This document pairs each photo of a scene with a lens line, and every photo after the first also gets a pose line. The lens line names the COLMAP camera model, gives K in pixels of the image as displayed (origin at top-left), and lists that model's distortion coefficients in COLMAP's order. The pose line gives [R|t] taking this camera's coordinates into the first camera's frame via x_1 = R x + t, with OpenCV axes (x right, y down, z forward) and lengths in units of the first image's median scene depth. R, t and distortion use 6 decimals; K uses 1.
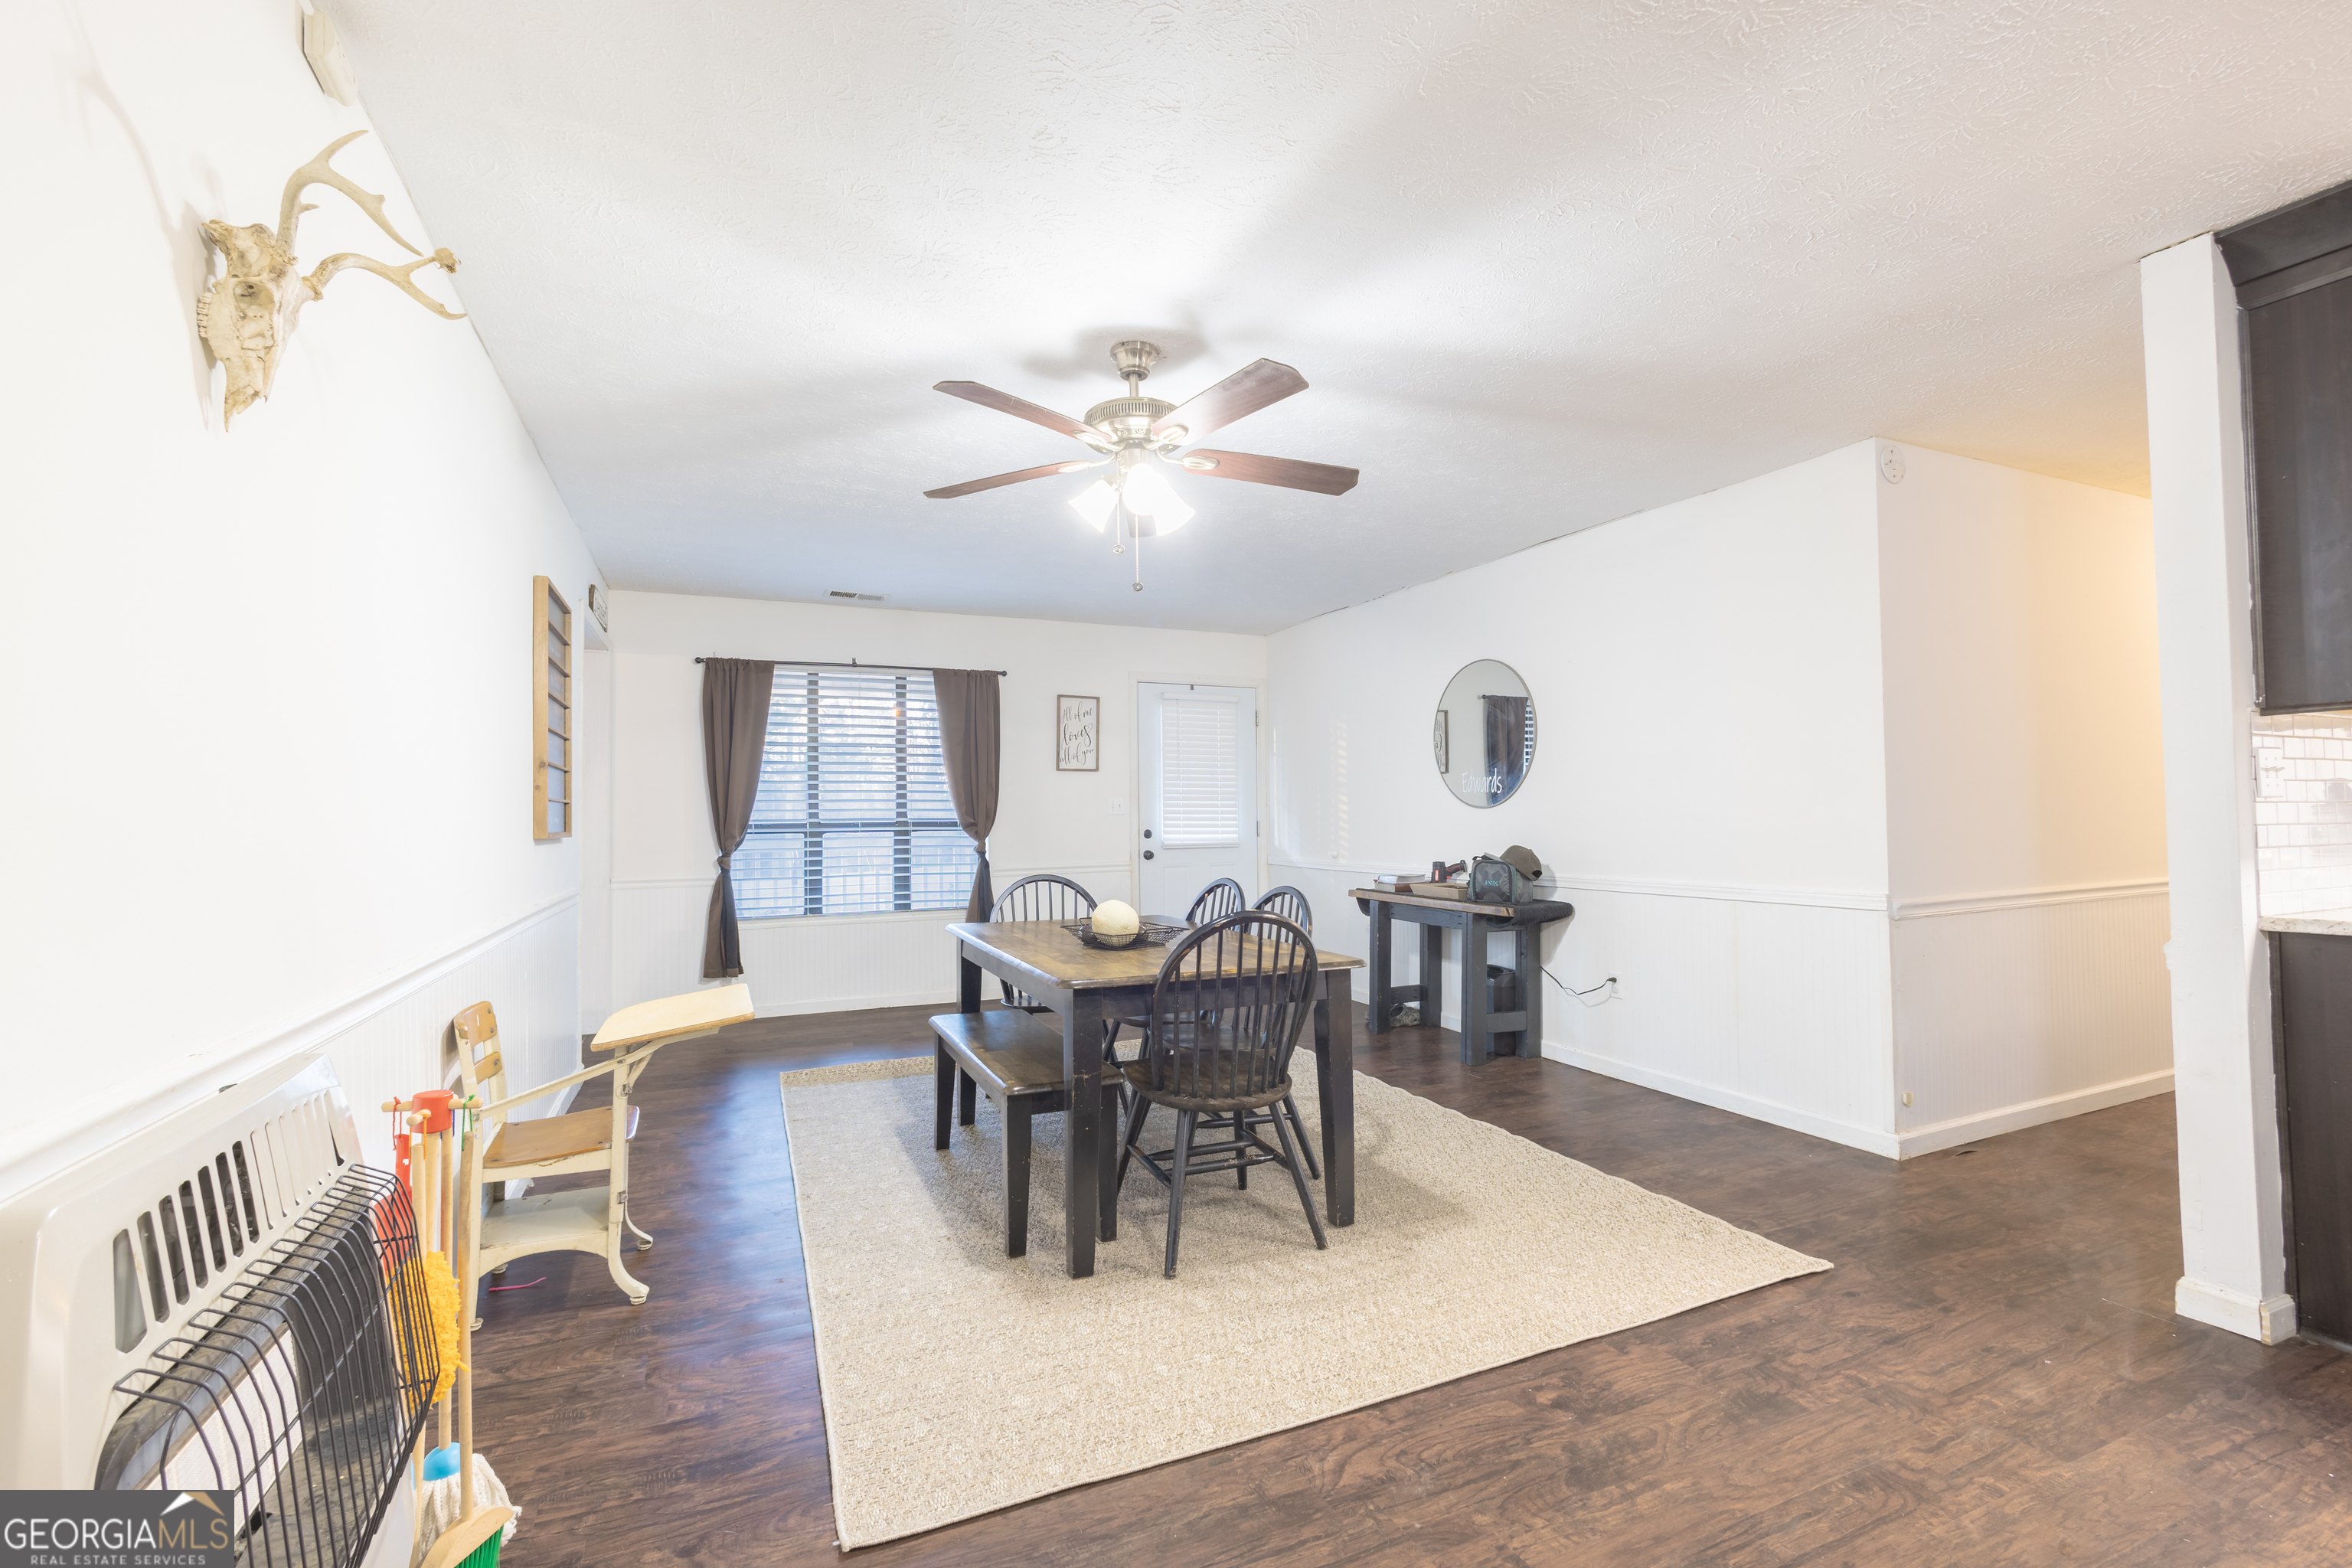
lens RADIAL K [[1039.2, 0, 1175.4], [0, 1039.2, 790.6], [0, 0, 1]] dist [-0.000773, -0.000182]
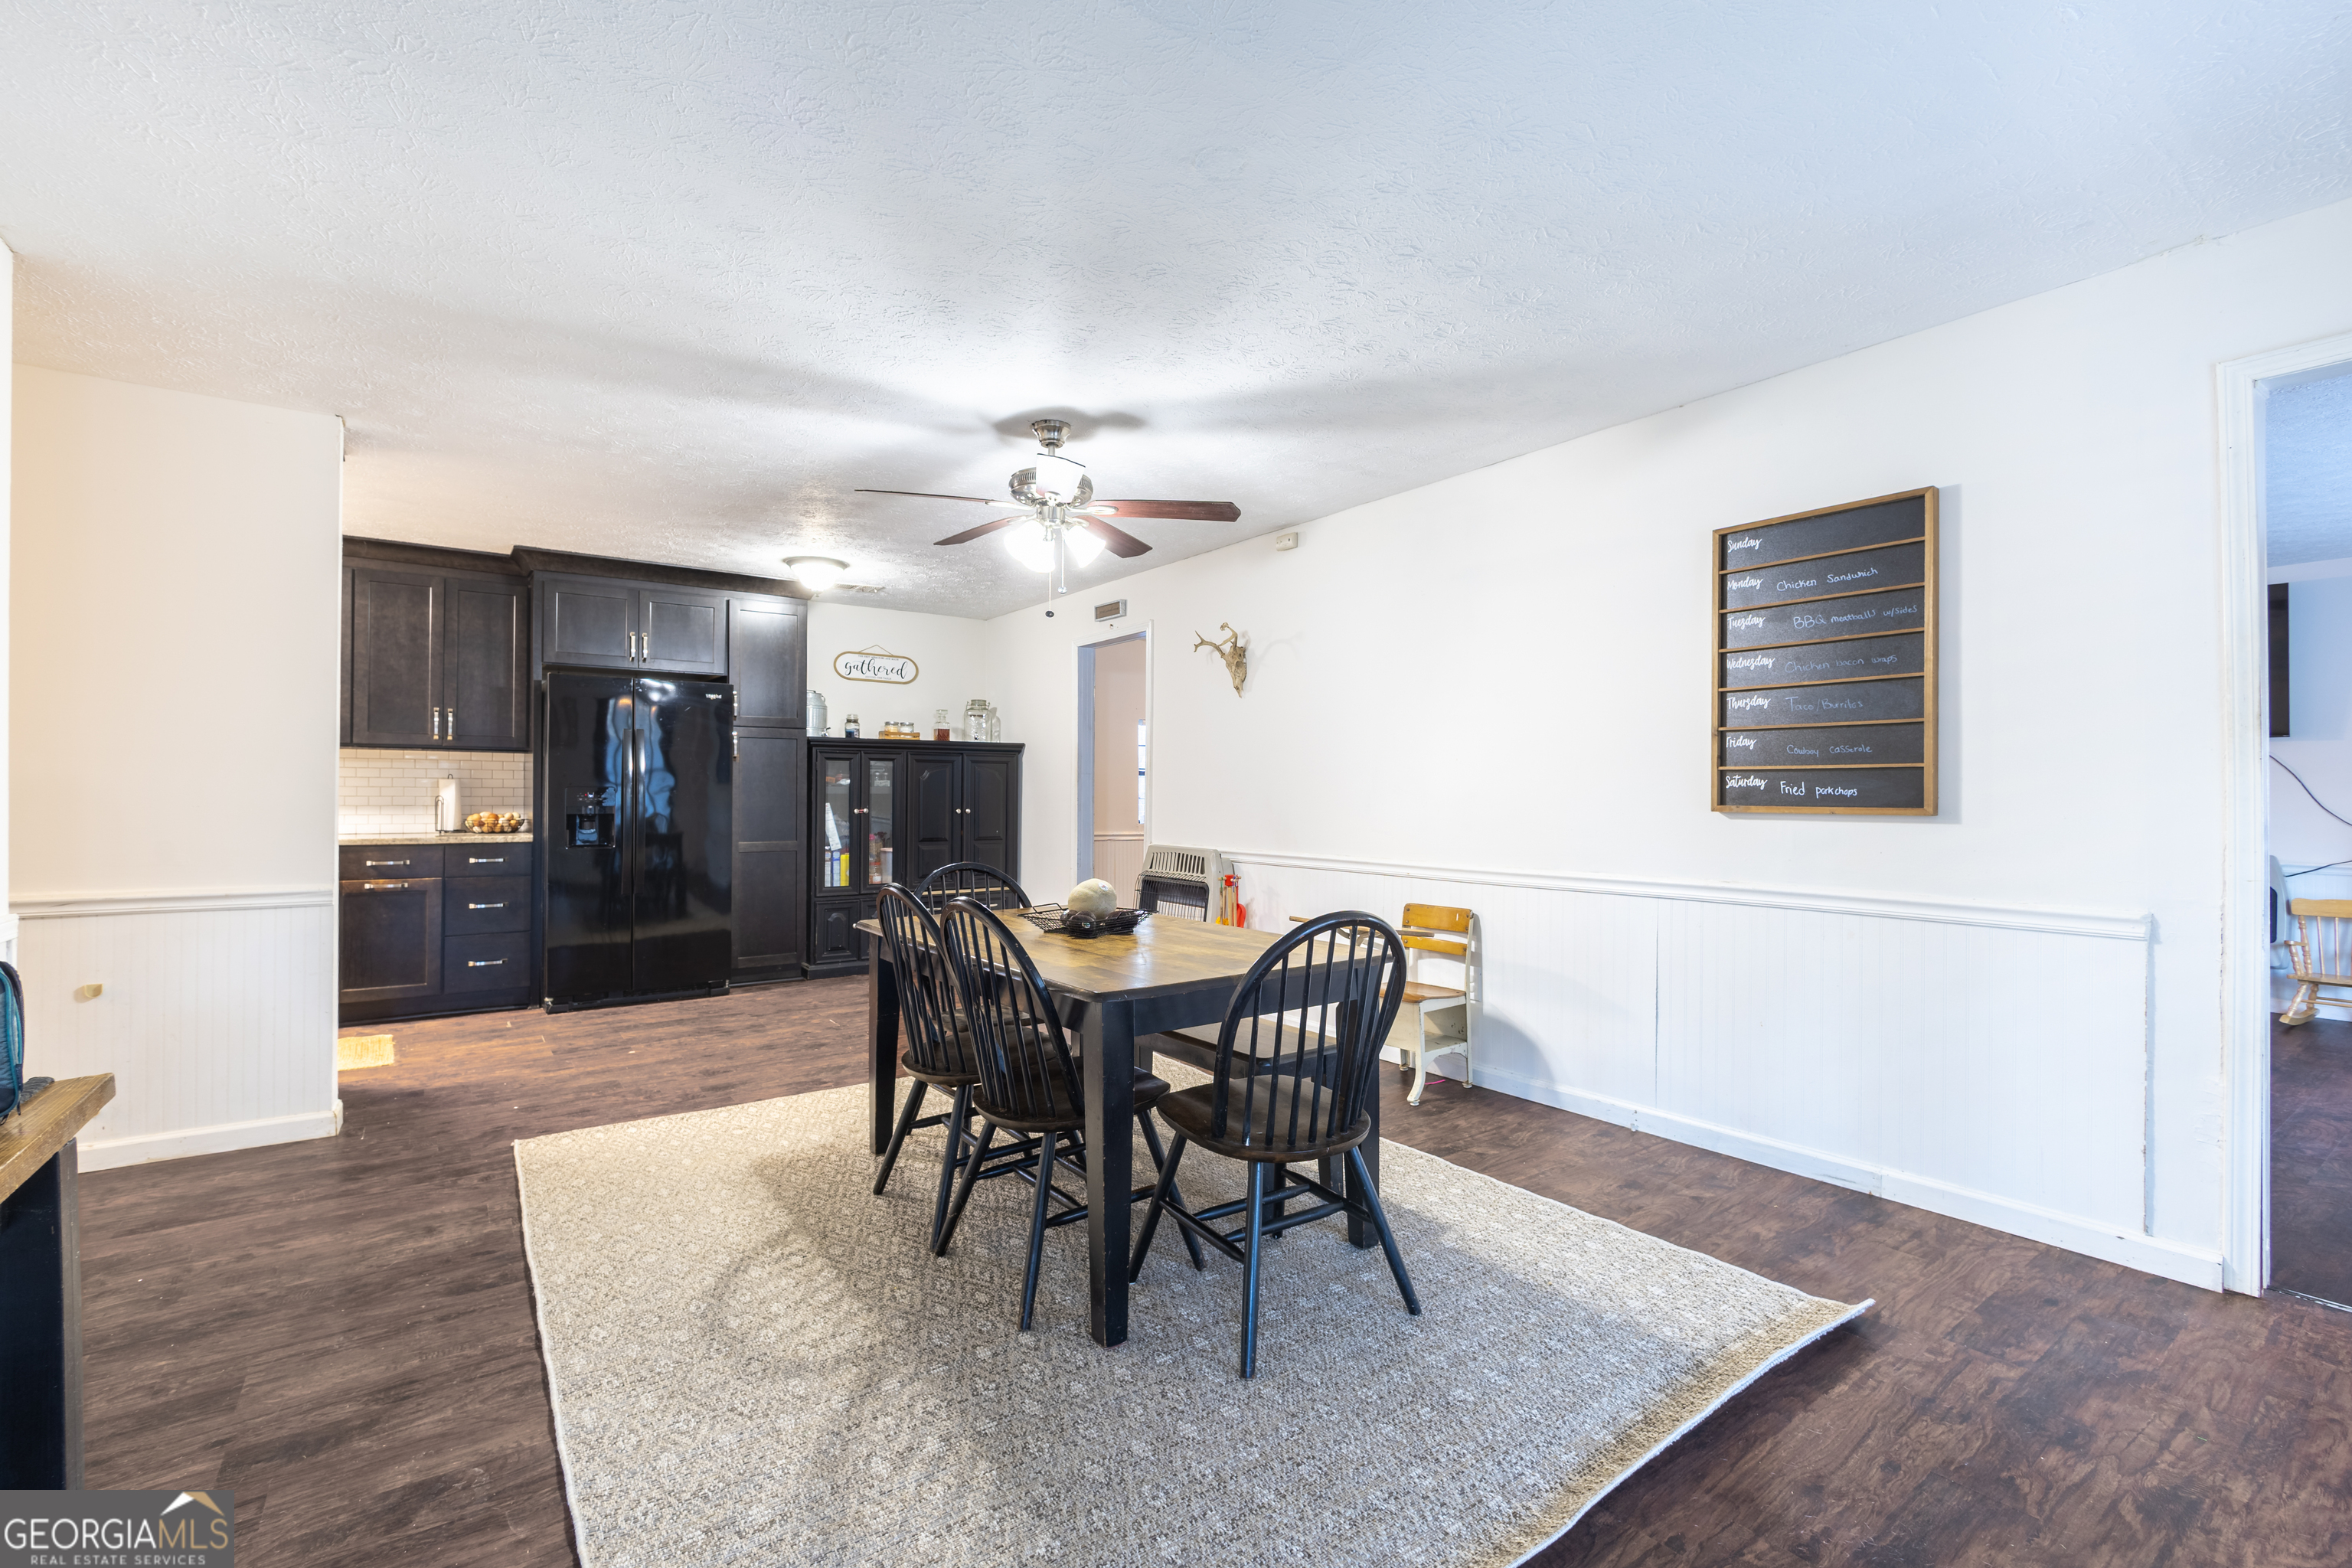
lens RADIAL K [[1039.2, 0, 1175.2], [0, 1039.2, 788.6], [0, 0, 1]] dist [-0.000773, -0.000182]
pose [[-0.983493, -0.000923, -0.180945, 0.045736], [0.001187, 0.999933, -0.011554, 0.022903], [0.180943, -0.011578, -0.983425, 2.578769]]
